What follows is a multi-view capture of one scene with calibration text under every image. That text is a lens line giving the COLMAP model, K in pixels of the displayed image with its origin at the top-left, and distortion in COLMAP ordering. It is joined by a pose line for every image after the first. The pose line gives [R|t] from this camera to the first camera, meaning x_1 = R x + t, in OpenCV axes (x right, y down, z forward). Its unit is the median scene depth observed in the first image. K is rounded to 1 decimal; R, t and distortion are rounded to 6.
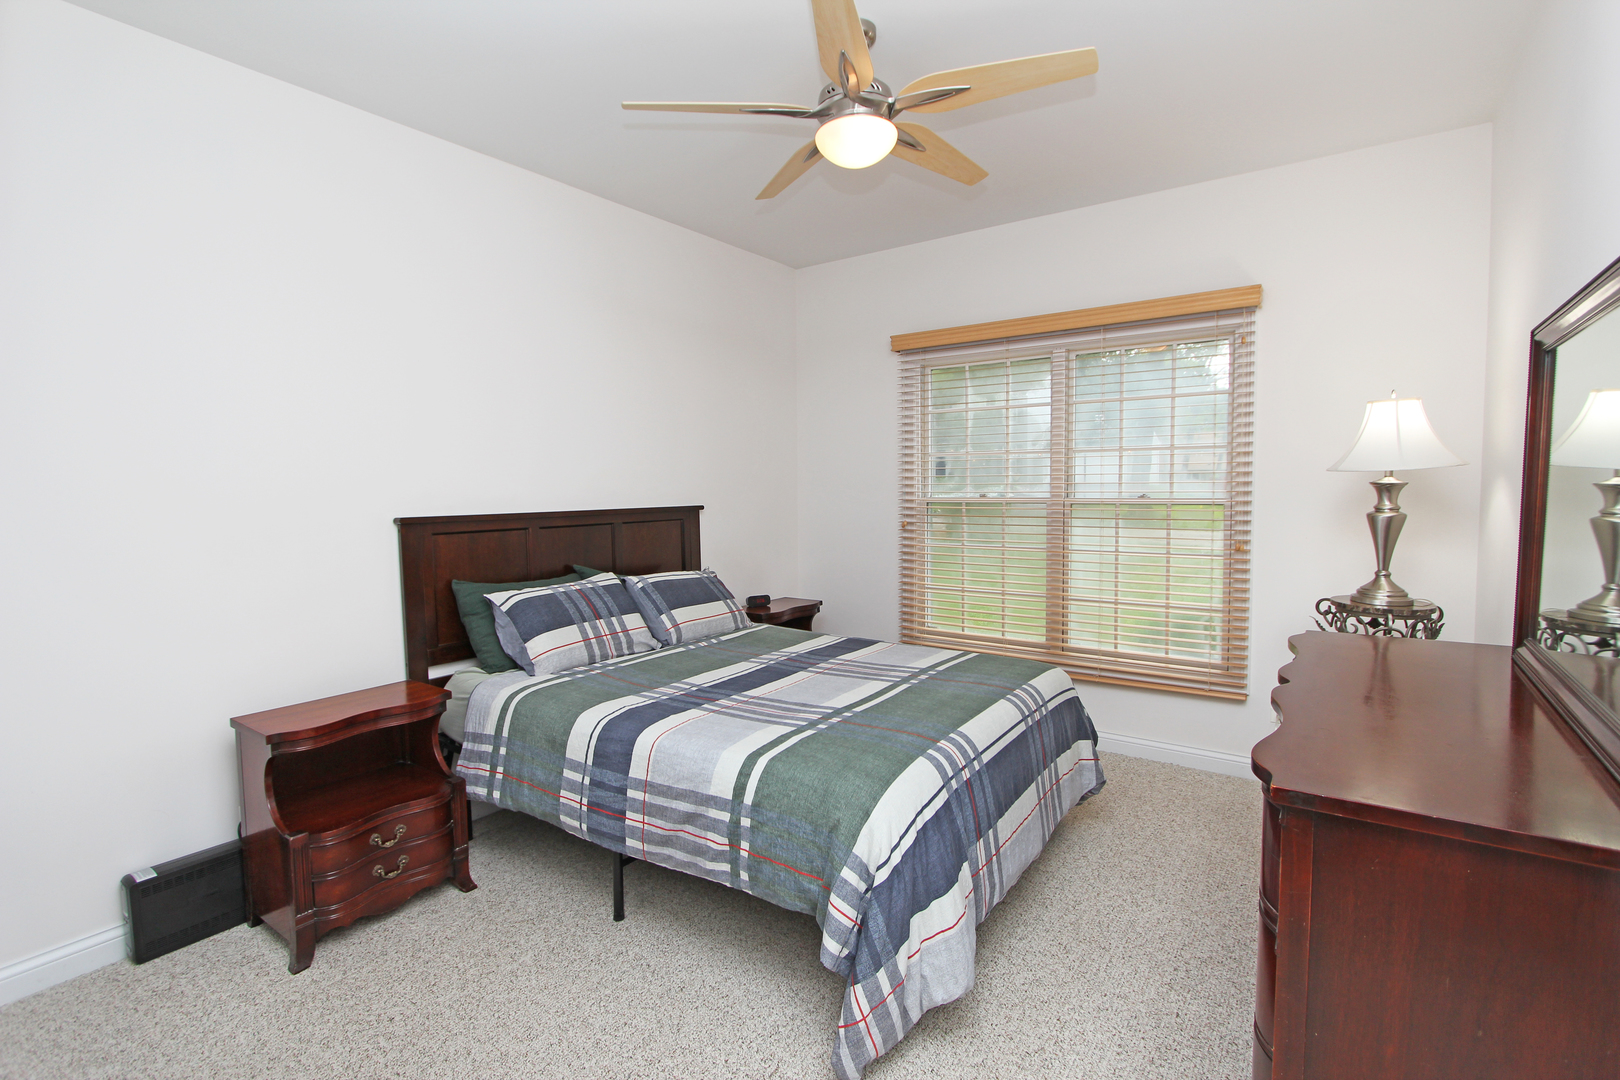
lens RADIAL K [[760.4, 0, 811.1], [0, 760.4, 529.6], [0, 0, 1]] dist [-0.019259, -0.000283]
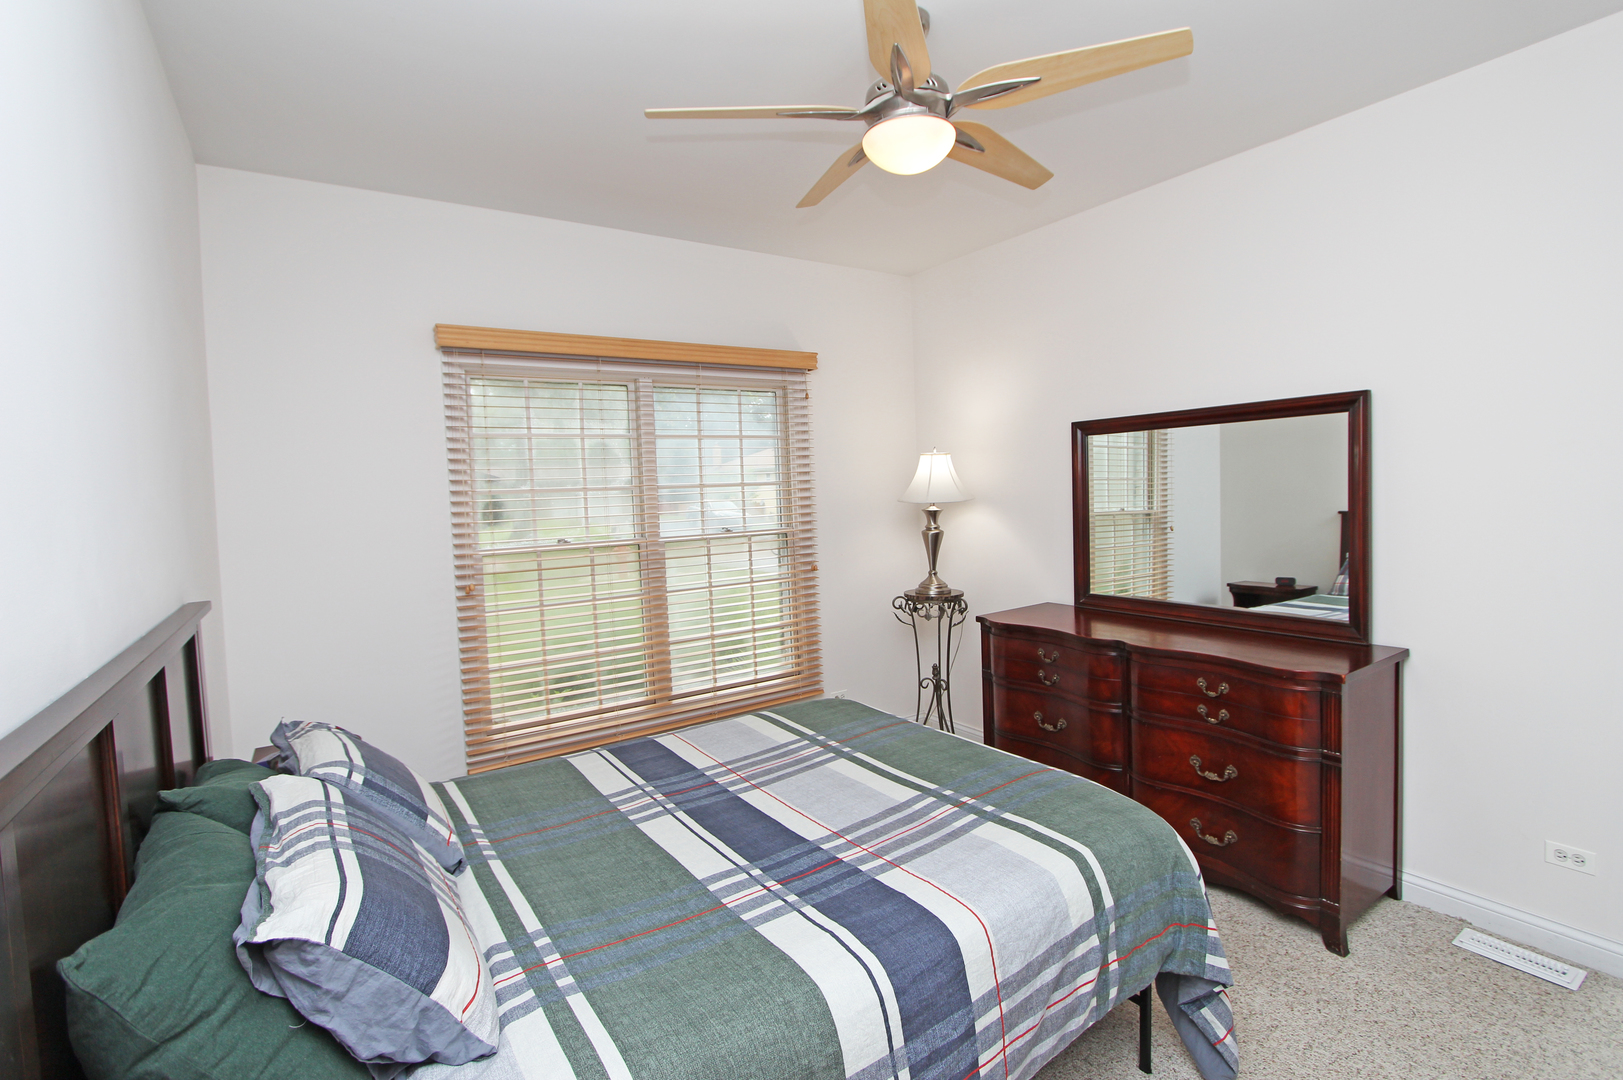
lens RADIAL K [[761.8, 0, 813.1], [0, 761.8, 545.3], [0, 0, 1]] dist [-0.019259, -0.000283]
pose [[0.340847, -0.070667, 0.937459, -0.683833], [0.096689, 0.994518, 0.039813, -0.074304], [-0.935134, 0.077072, 0.345811, 0.705714]]
